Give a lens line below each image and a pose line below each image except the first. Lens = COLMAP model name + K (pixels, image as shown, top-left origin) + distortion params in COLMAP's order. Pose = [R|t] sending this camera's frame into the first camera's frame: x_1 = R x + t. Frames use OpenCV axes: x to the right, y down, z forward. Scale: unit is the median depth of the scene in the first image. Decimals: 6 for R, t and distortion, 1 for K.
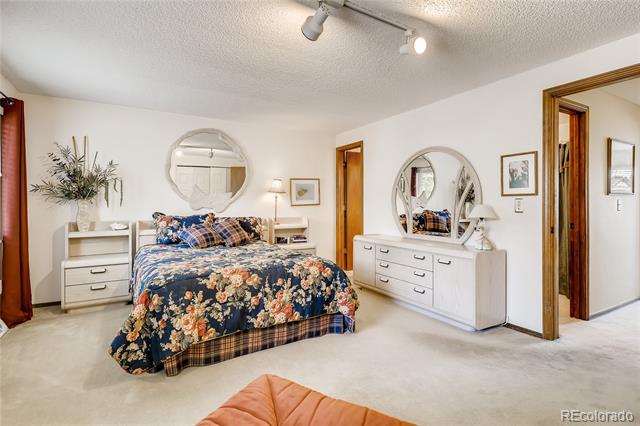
lens RADIAL K [[329.9, 0, 318.7], [0, 329.9, 203.0], [0, 0, 1]] dist [0.017162, -0.000295]
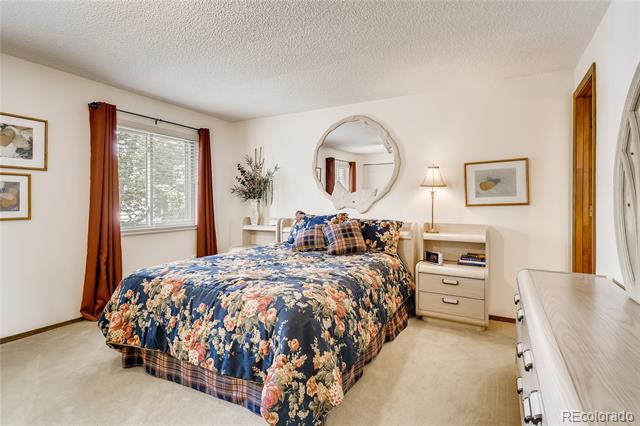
lens RADIAL K [[329.9, 0, 318.7], [0, 329.9, 203.0], [0, 0, 1]] dist [0.017162, -0.000295]
pose [[0.500575, 0.002116, -0.865691, 0.434060], [0.000356, 0.999996, 0.002650, 0.001730], [0.865693, -0.001634, 0.500573, 0.569353]]
